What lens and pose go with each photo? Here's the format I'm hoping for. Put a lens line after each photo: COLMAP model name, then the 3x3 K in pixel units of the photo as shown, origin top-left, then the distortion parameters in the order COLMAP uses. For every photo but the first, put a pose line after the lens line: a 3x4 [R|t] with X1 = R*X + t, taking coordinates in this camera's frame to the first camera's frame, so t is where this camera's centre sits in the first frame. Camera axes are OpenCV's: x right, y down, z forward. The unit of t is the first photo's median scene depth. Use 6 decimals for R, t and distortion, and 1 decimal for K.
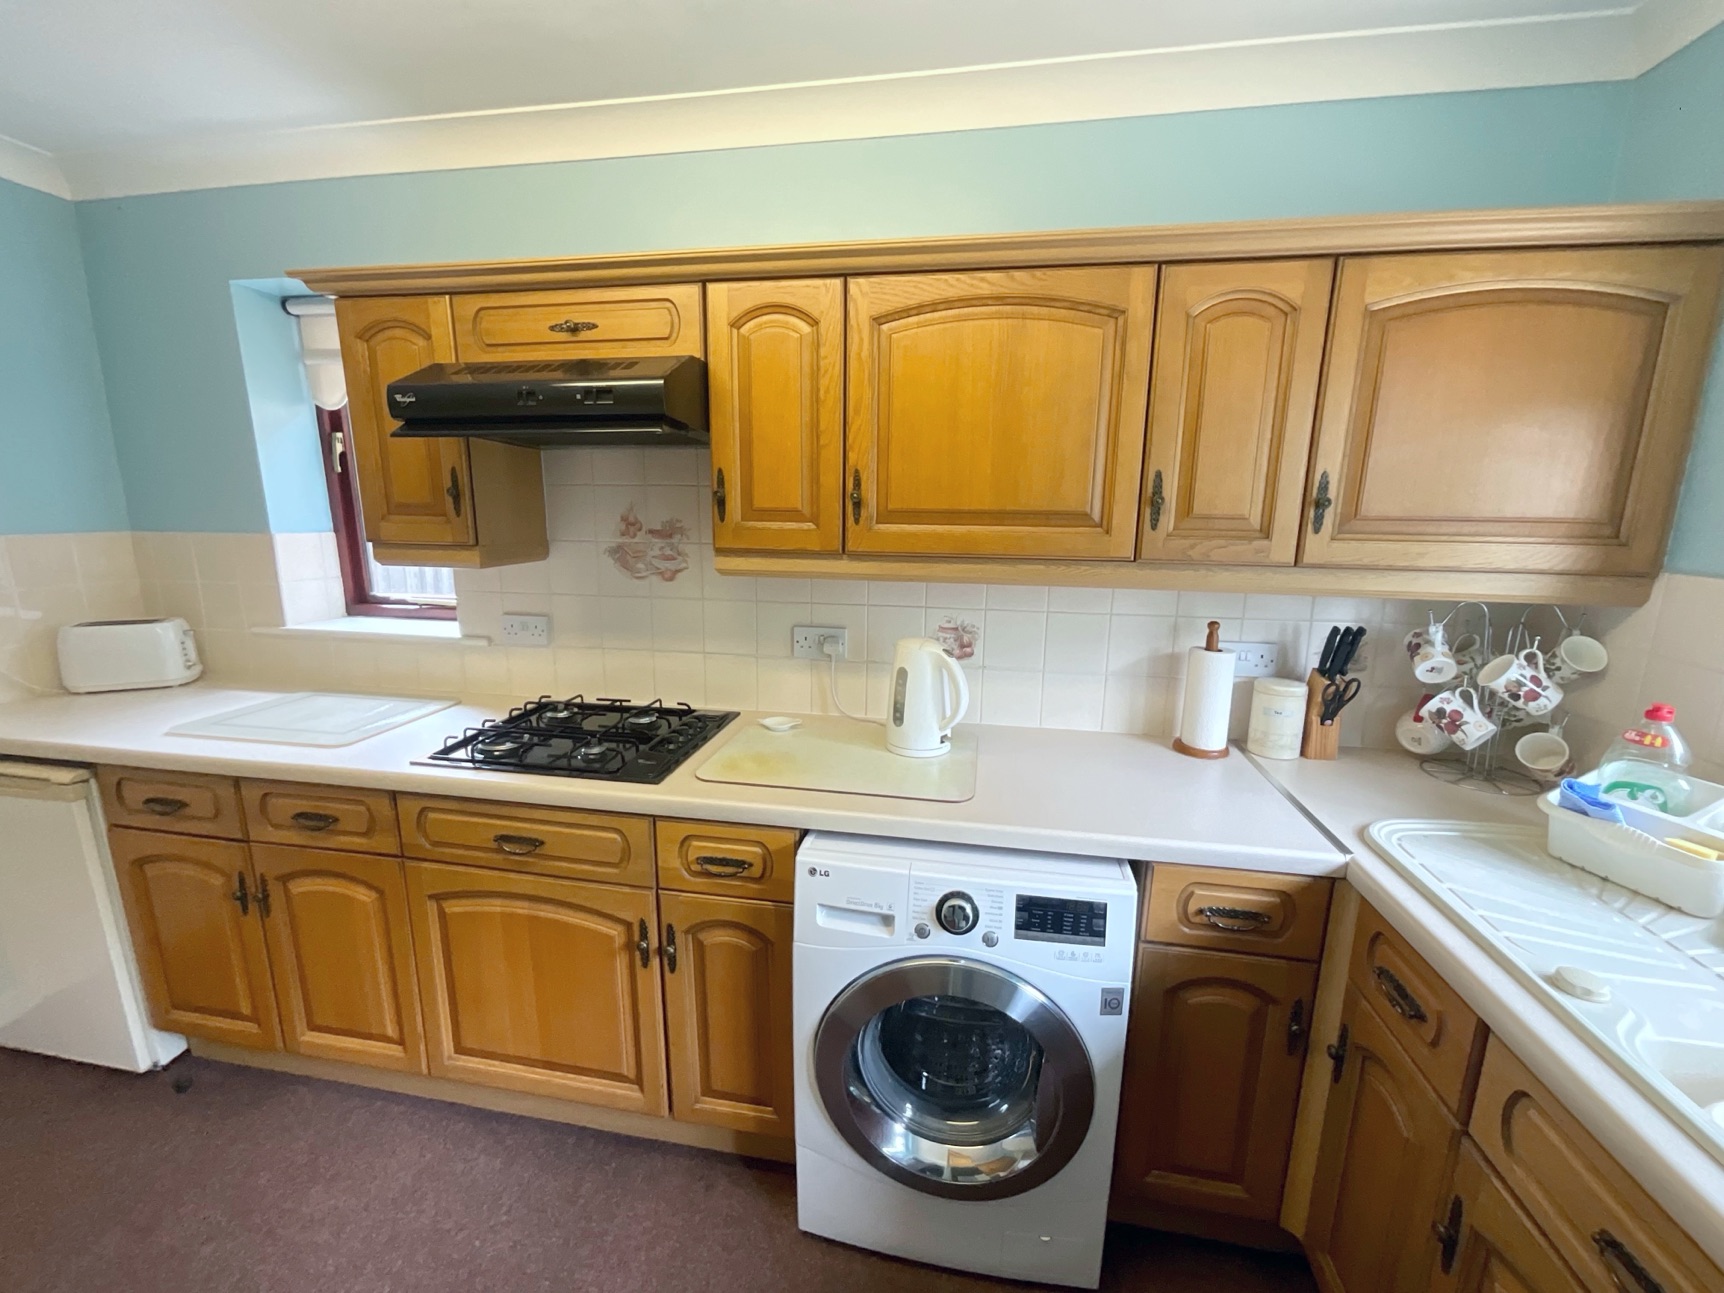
lens RADIAL K [[697.2, 0, 864.2], [0, 697.2, 642.4], [0, 0, 1]] dist [-0.008641, 0.005263]
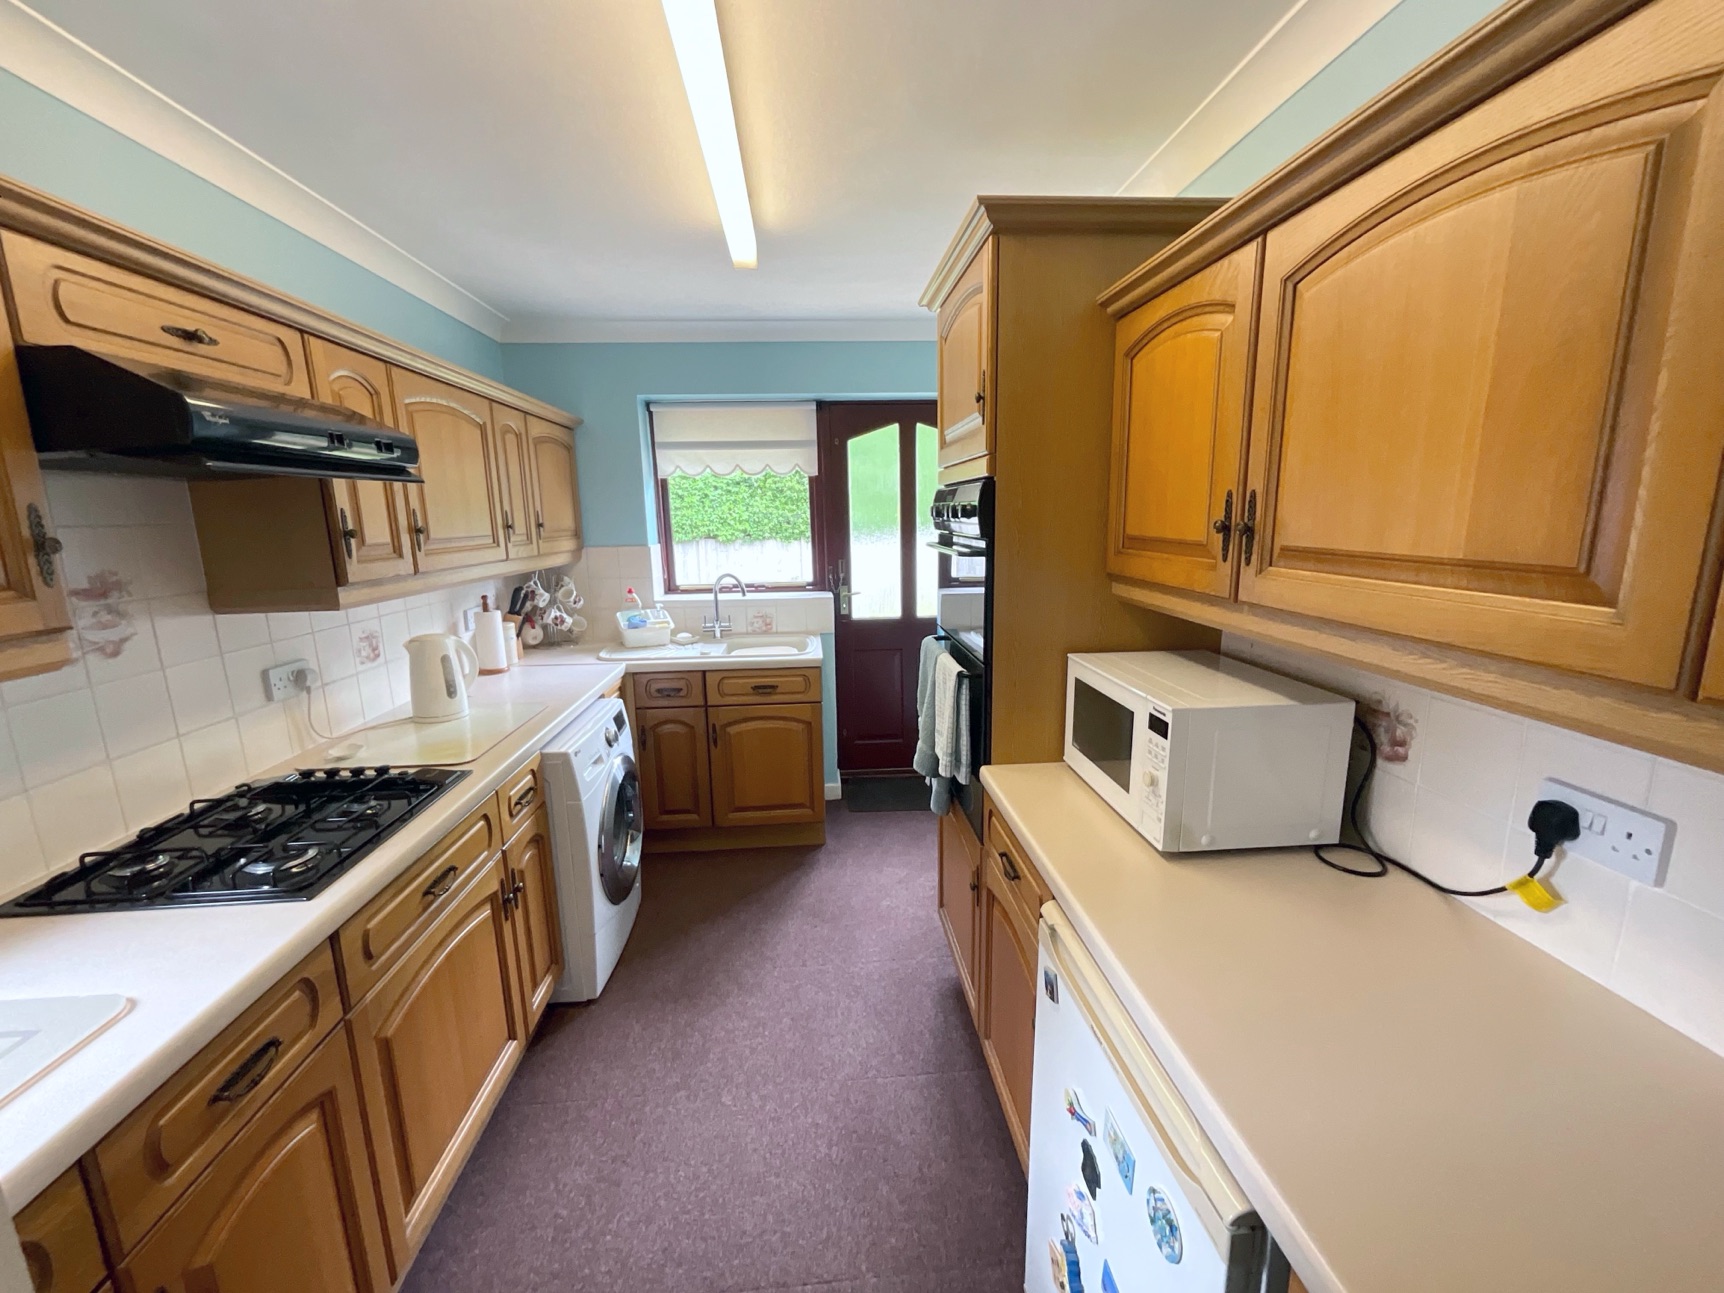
lens RADIAL K [[697.2, 0, 864.2], [0, 697.2, 642.4], [0, 0, 1]] dist [-0.008641, 0.005263]
pose [[-0.254288, -0.185536, 0.949165, -1.473831], [0.203263, 0.949252, 0.240009, -0.149157], [-0.945527, 0.253962, -0.203671, 0.517493]]
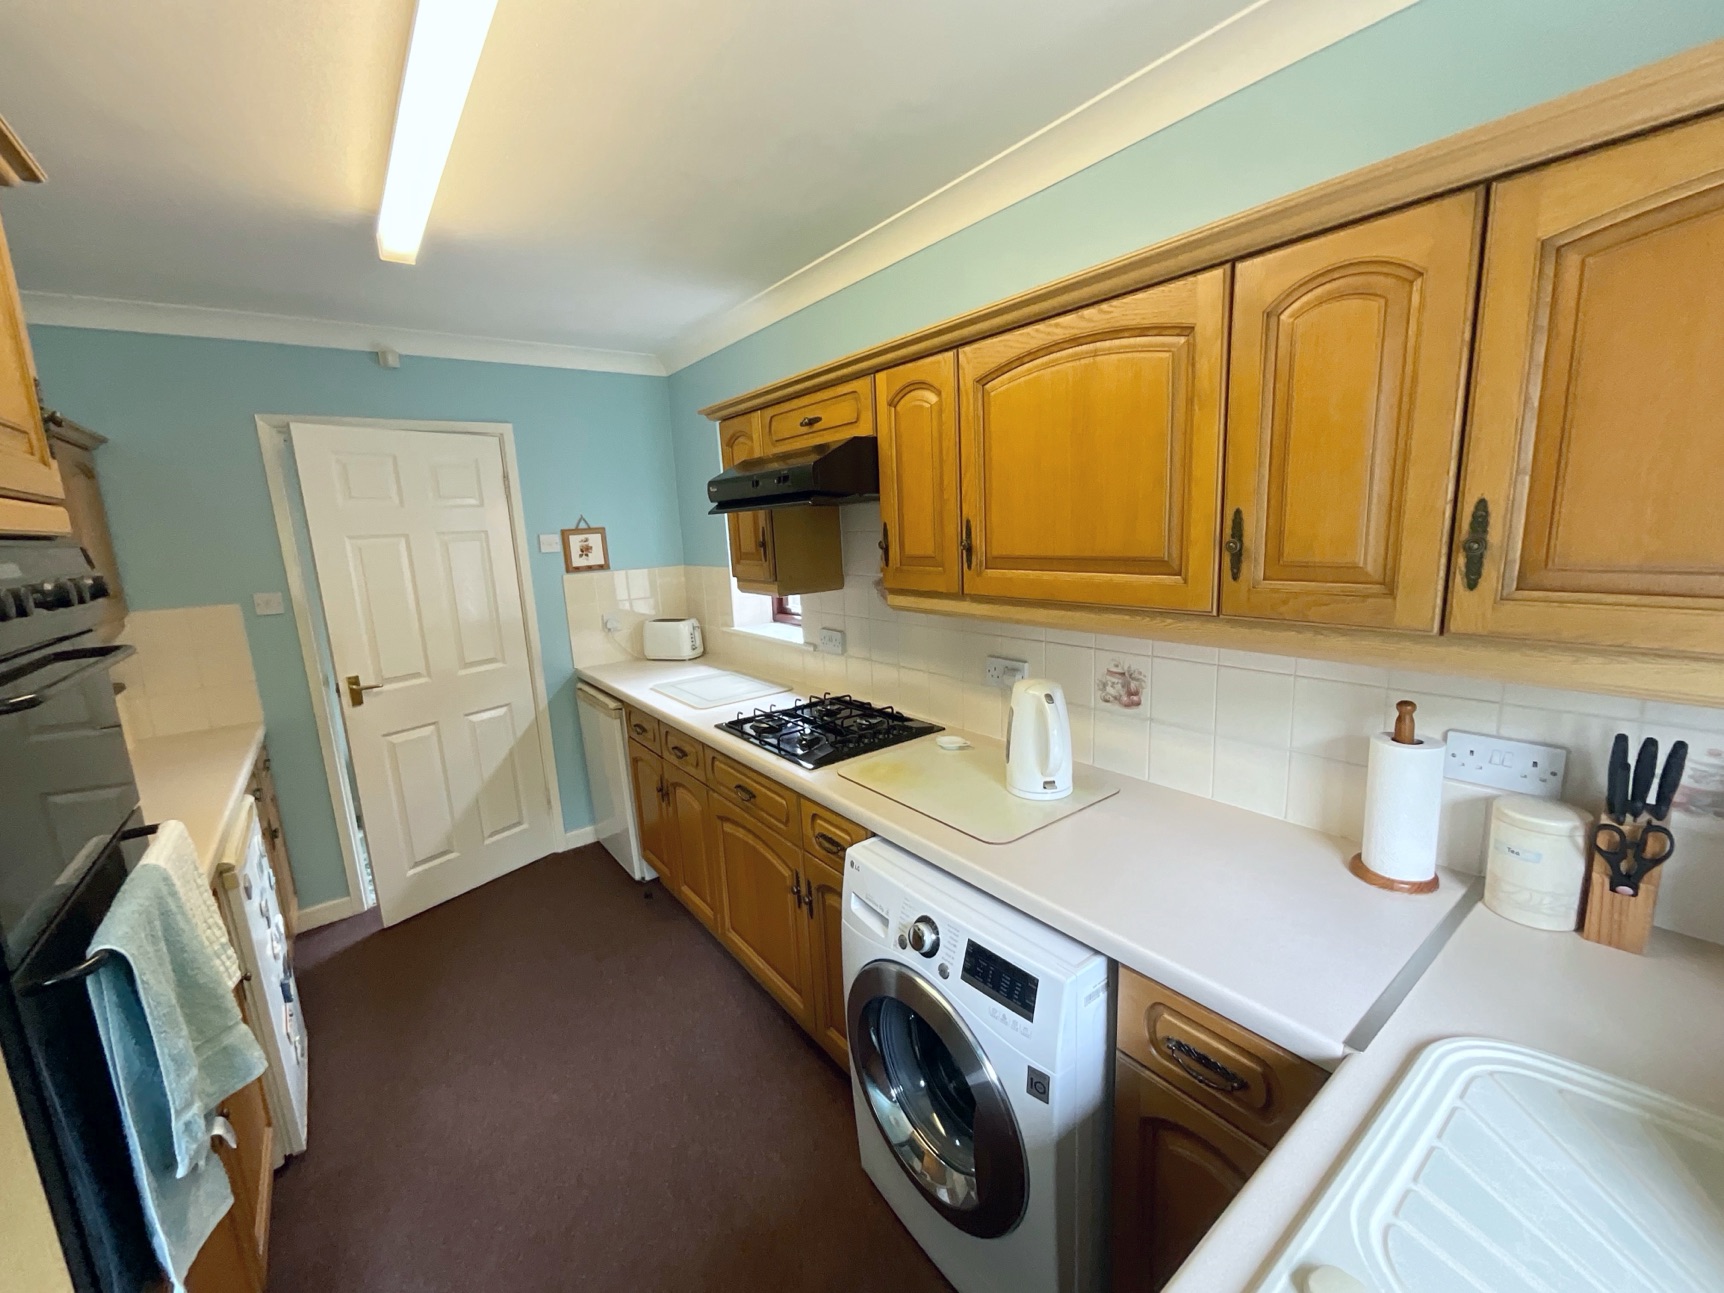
lens RADIAL K [[697.5, 0, 857.3], [0, 697.5, 642.5], [0, 0, 1]] dist [0.001015, -0.000021]
pose [[0.730174, 0.070884, -0.679575, 0.600020], [-0.074337, 0.996942, 0.024116, -0.068768], [0.679206, 0.032908, 0.733210, 0.088750]]
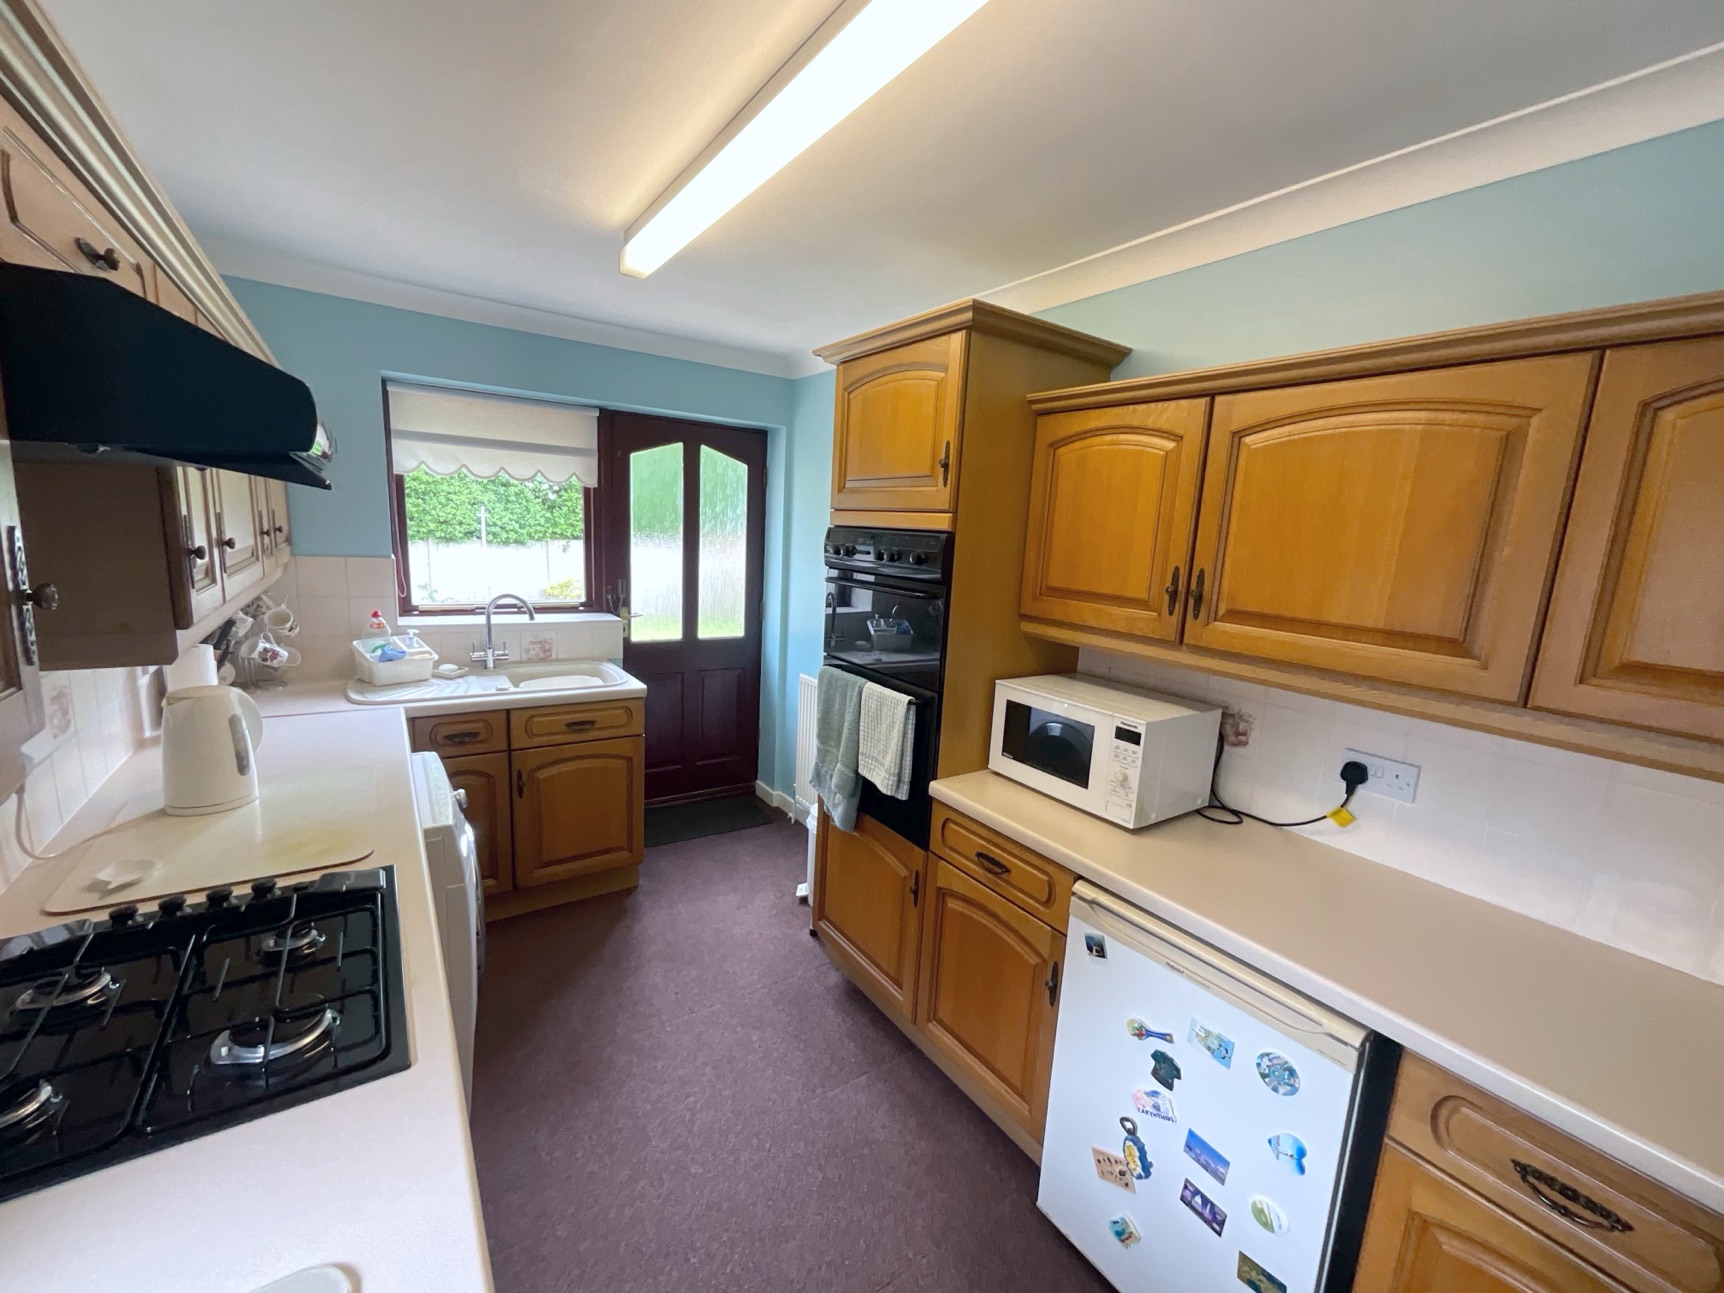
lens RADIAL K [[697.2, 0, 864.2], [0, 697.2, 642.4], [0, 0, 1]] dist [-0.008641, 0.005263]
pose [[-0.702473, -0.164887, 0.692346, -1.250392], [0.077418, 0.949317, 0.304637, -0.295093], [-0.707487, 0.267599, -0.654104, 1.018248]]
